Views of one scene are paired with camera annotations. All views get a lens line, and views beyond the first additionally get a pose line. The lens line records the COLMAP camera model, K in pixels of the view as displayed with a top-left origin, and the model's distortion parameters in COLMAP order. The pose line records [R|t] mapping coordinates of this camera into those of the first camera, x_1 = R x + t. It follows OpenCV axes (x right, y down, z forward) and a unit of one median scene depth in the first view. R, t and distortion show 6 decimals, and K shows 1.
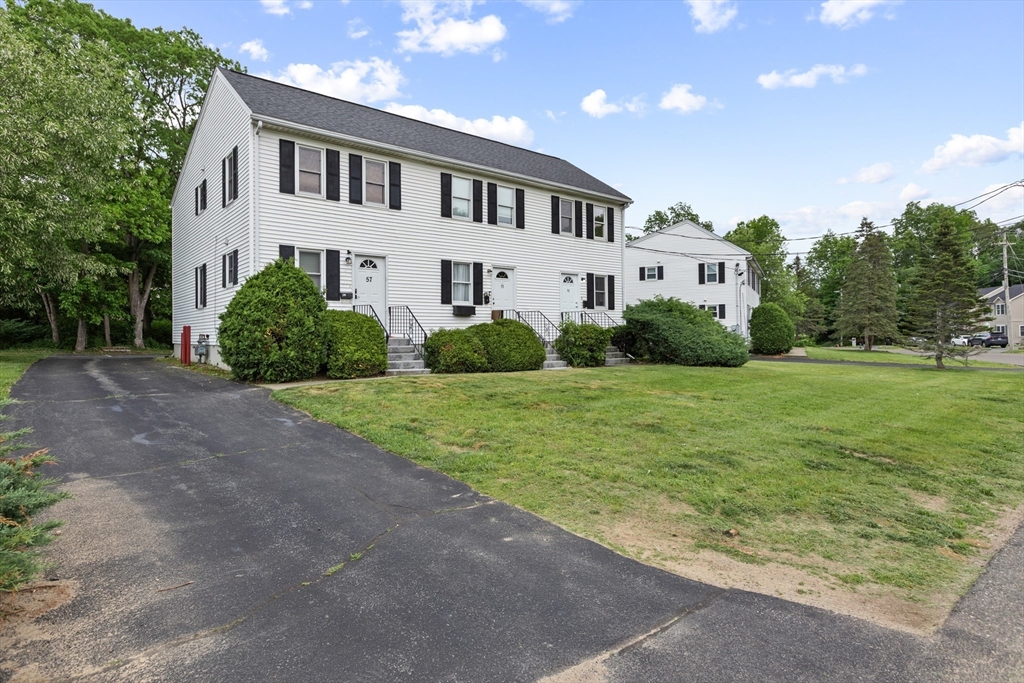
lens RADIAL K [[569.7, 0, 515.9], [0, 569.7, 337.9], [0, 0, 1]] dist [0.005861, -0.004388]
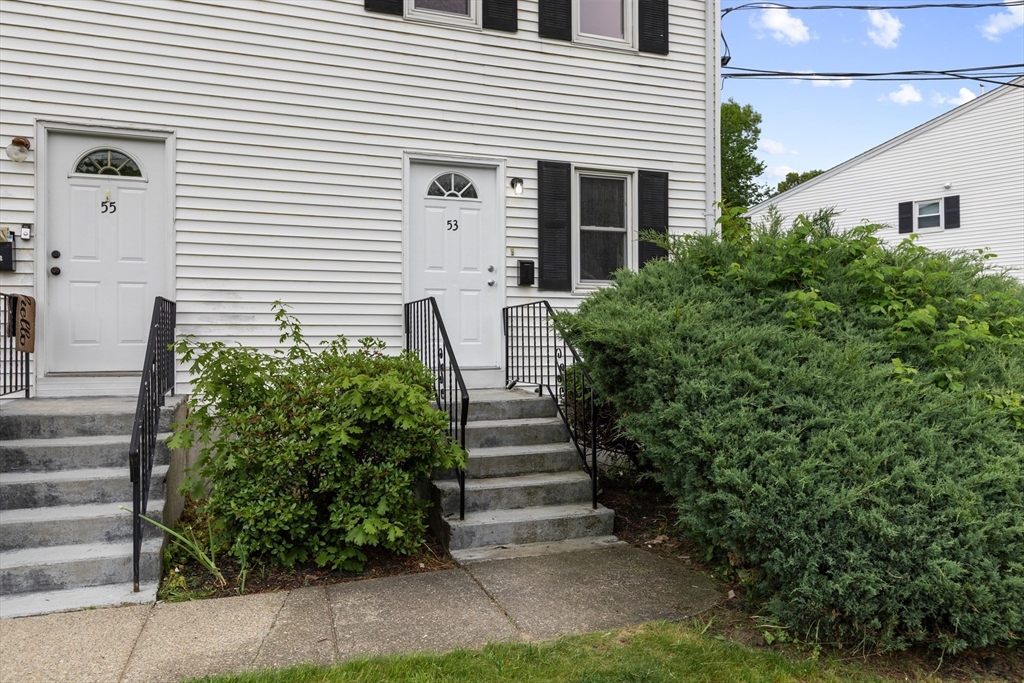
lens RADIAL K [[703.5, 0, 519.3], [0, 703.5, 339.7], [0, 0, 1]] dist [0.001249, 0.003471]
pose [[0.936304, 0.008294, -0.351093, 0.275989], [-0.008254, 0.999965, 0.001611, -0.032428], [0.351094, 0.001389, 0.936339, 0.790084]]
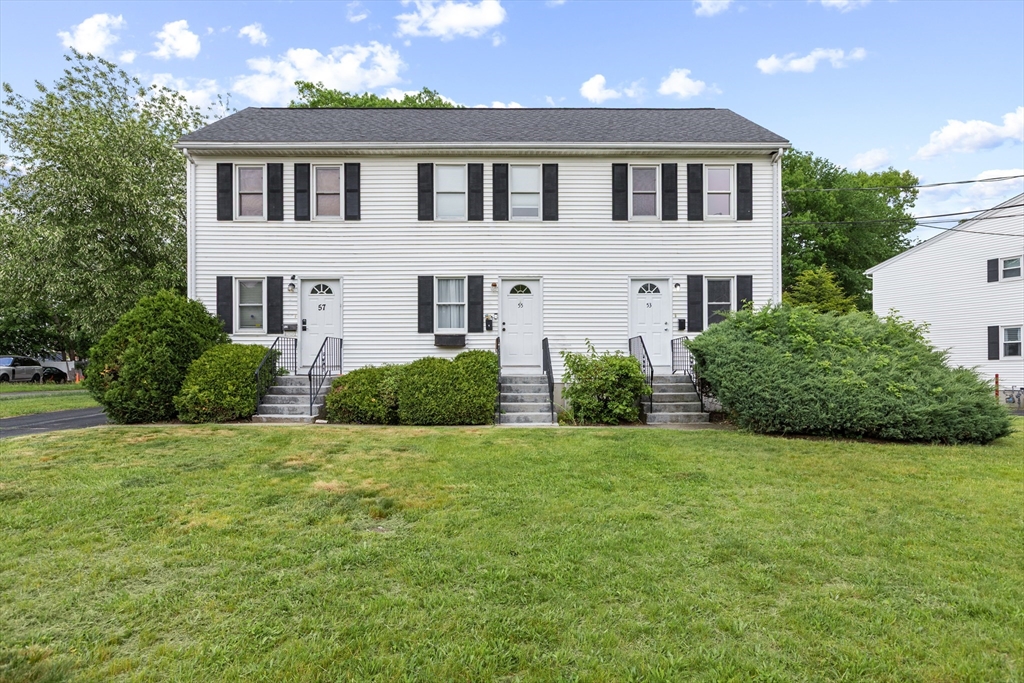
lens RADIAL K [[623.3, 0, 510.7], [0, 623.3, 376.8], [0, 0, 1]] dist [0.001628, -0.001166]
pose [[0.774311, 0.008440, -0.632749, 0.478728], [-0.005941, 0.999964, 0.006068, -0.005485], [0.632777, -0.000940, 0.774333, 0.399639]]
